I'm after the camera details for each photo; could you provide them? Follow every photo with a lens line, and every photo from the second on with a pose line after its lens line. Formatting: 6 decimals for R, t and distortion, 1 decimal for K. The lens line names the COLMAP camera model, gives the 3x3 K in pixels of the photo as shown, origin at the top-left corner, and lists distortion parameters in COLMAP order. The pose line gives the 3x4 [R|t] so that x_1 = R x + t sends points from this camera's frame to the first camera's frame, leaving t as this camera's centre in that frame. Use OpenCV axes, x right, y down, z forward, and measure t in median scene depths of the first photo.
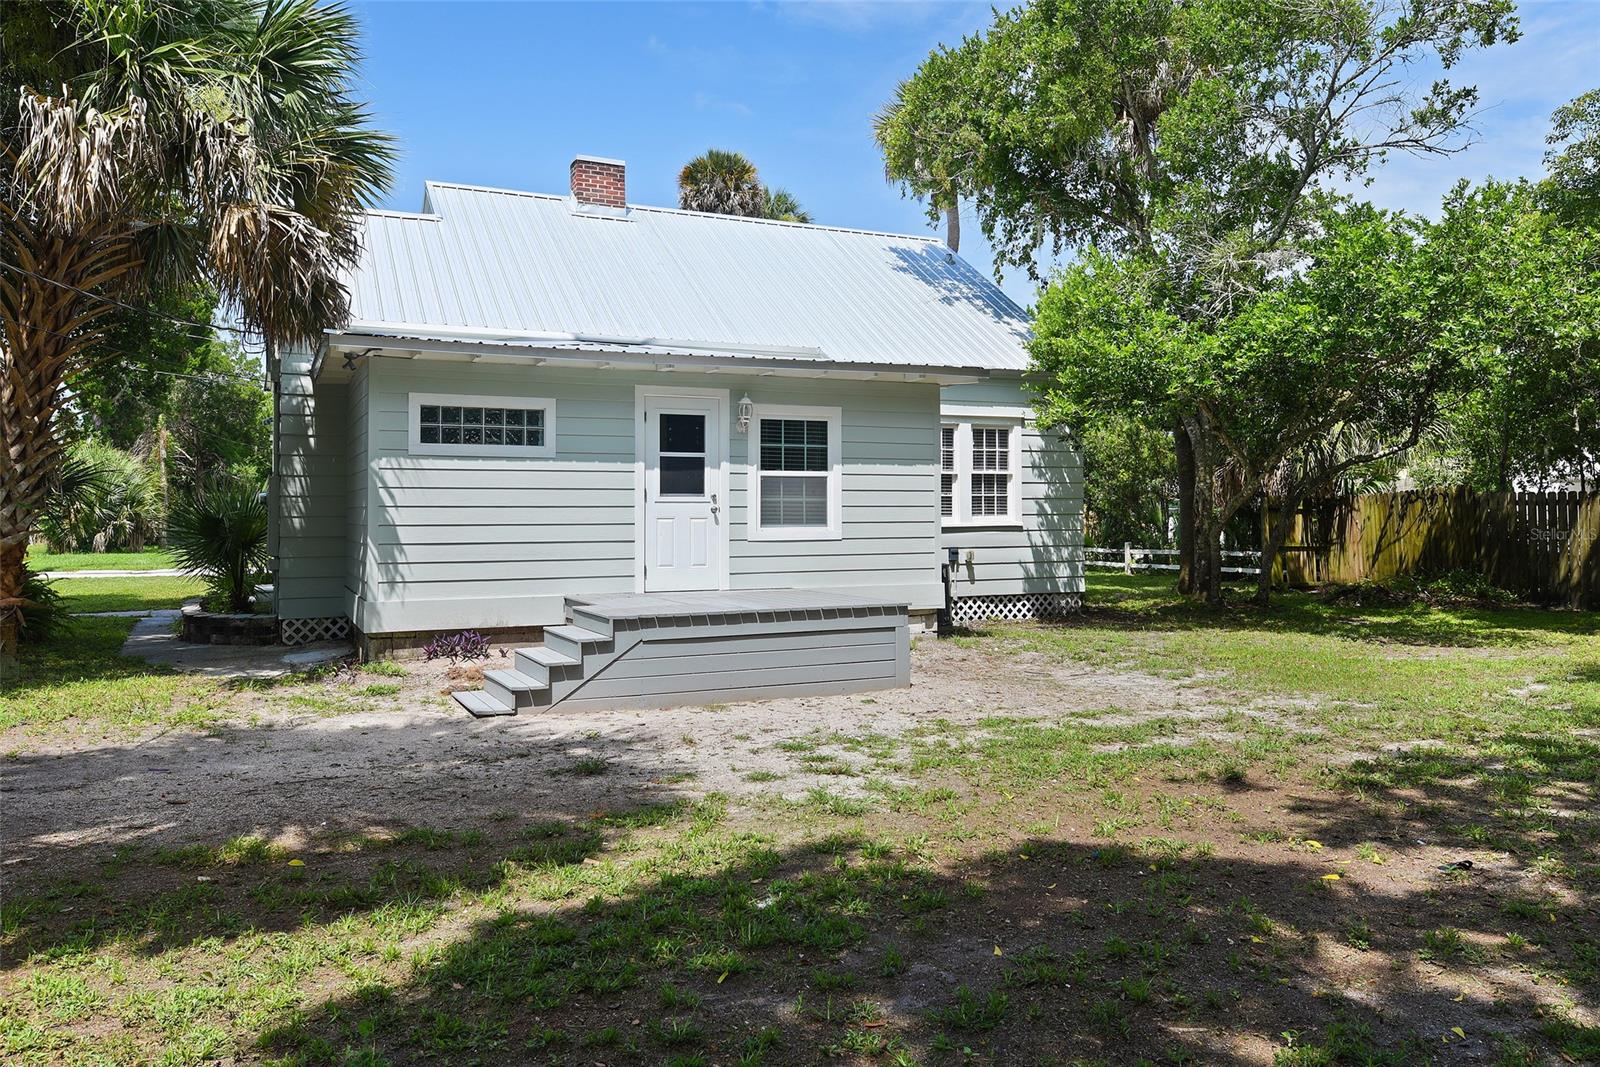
lens RADIAL K [[1169.5, 0, 803.0], [0, 1169.5, 526.2], [0, 0, 1]] dist [0.034891, -0.035601]
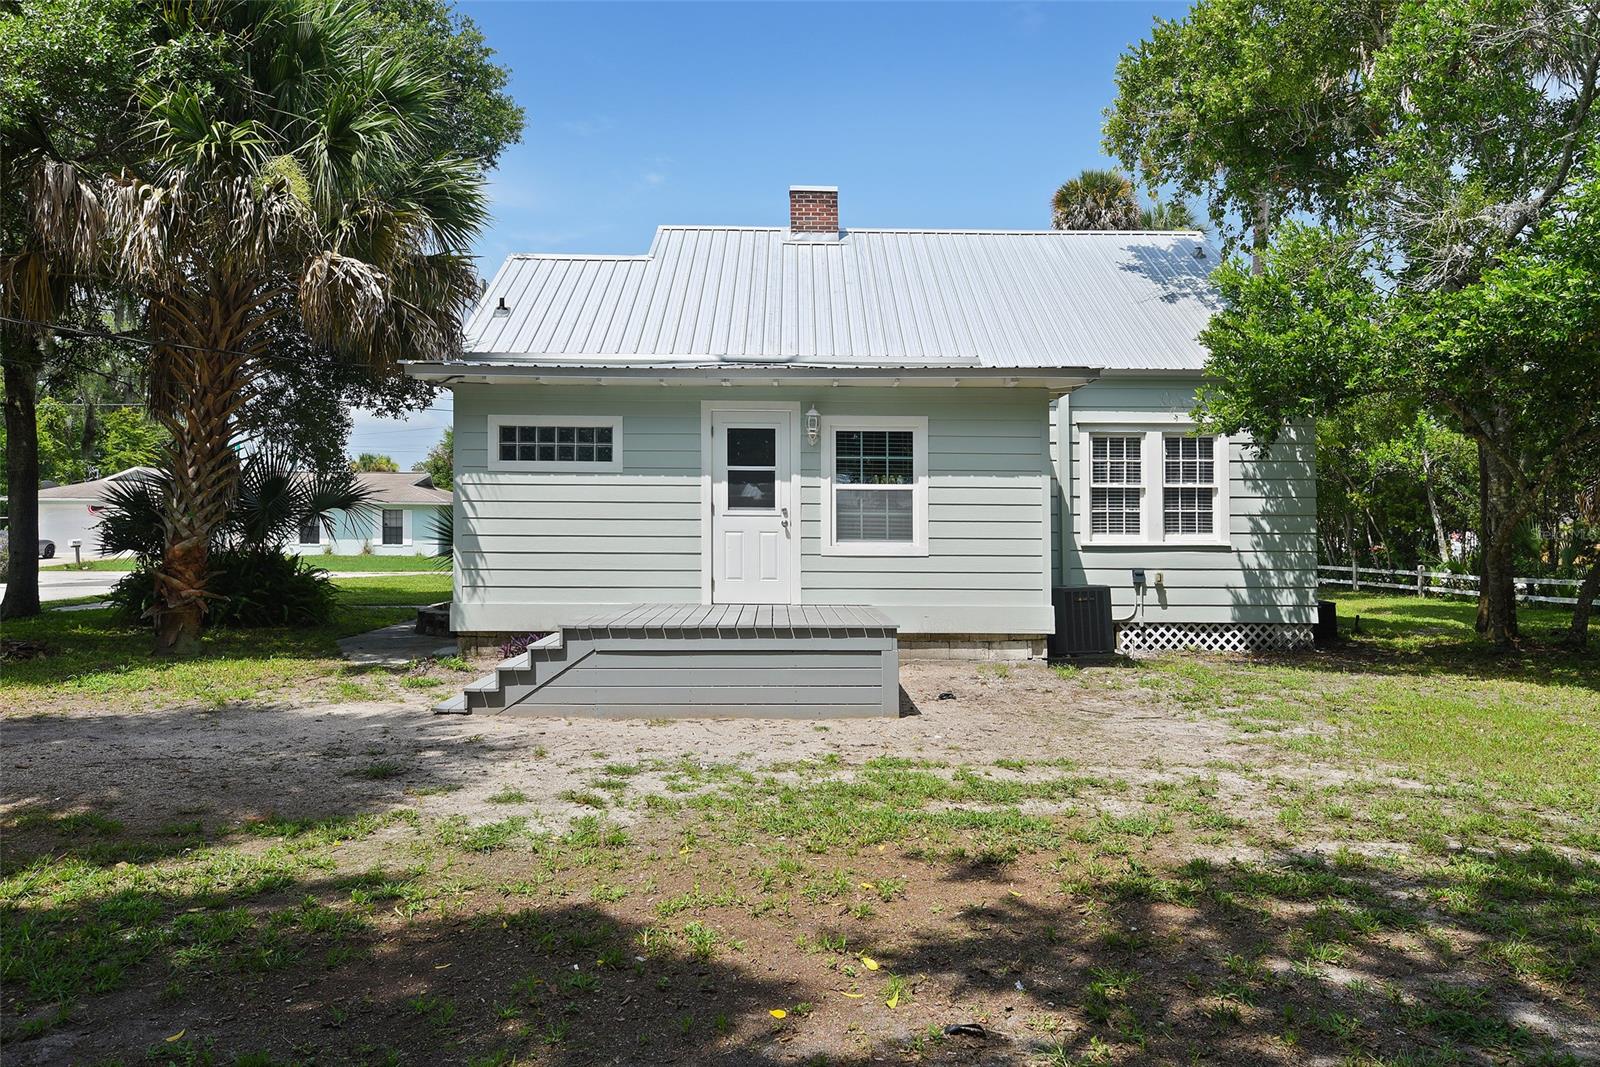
lens RADIAL K [[1090.3, 0, 799.9], [0, 1090.3, 546.4], [0, 0, 1]] dist [0.015055, 0.000460]
pose [[0.916147, 0.015352, -0.400549, 0.293762], [-0.014106, 0.999882, 0.006059, -0.000357], [0.400595, 0.000099, 0.916255, 0.151267]]
